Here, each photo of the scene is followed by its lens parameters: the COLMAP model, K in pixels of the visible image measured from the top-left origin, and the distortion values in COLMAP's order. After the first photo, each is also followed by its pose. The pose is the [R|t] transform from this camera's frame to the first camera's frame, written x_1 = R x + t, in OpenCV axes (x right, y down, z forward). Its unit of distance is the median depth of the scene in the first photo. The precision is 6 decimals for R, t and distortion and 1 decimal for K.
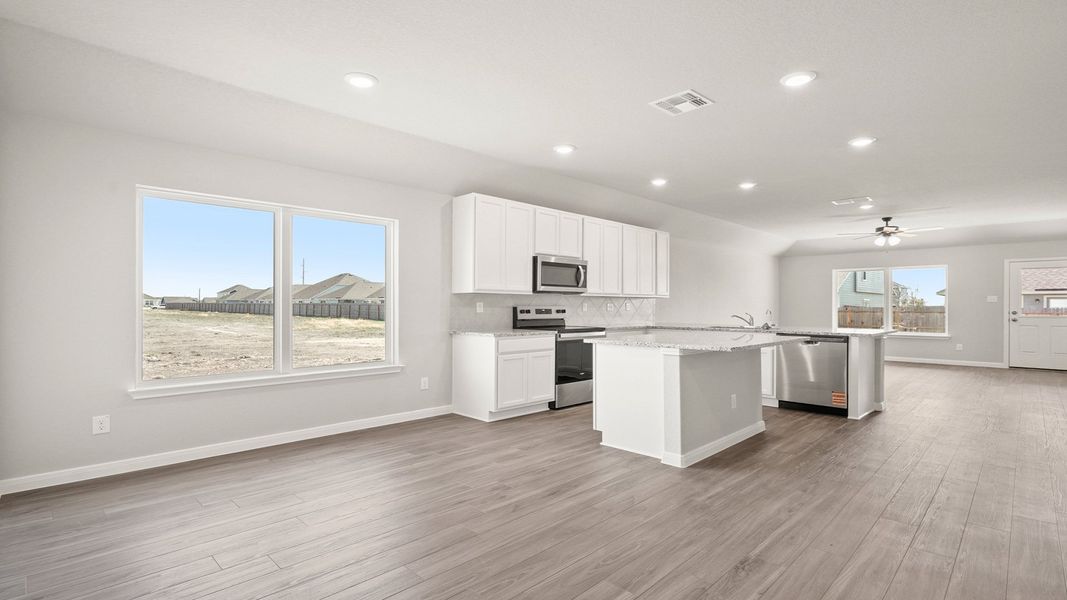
lens RADIAL K [[499.7, 0, 535.4], [0, 499.7, 312.6], [0, 0, 1]] dist [0.000083, -0.000354]
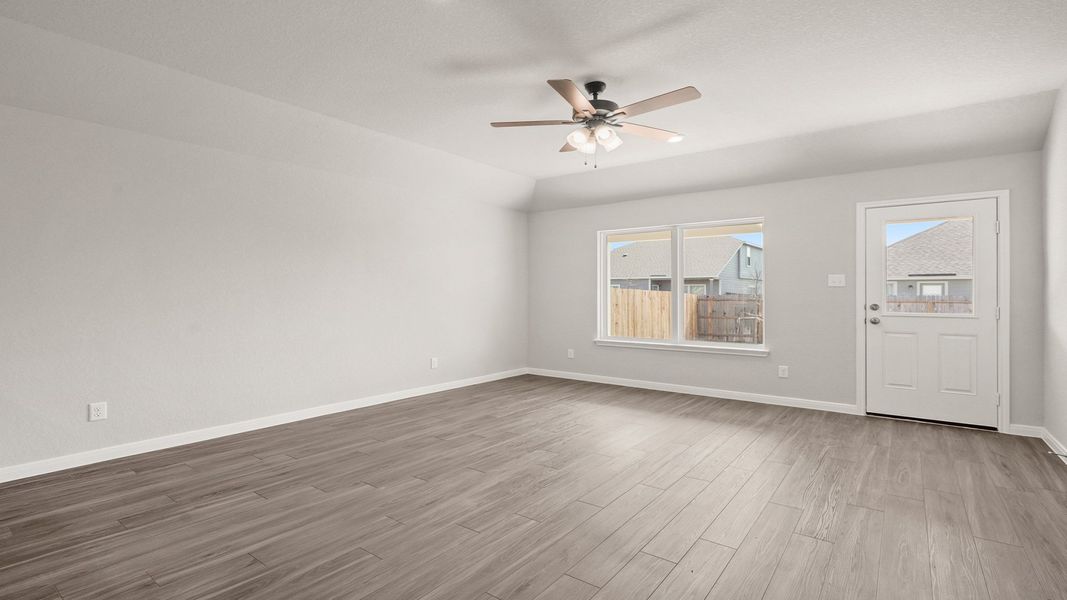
lens RADIAL K [[487.9, 0, 533.5], [0, 487.9, 300.0], [0, 0, 1]] dist [0.000948, 0.000129]
pose [[0.991391, -0.003778, 0.130877, 0.439887], [0.003788, 0.999993, 0.000172, -0.006710], [-0.130877, 0.000325, 0.991399, 0.442355]]
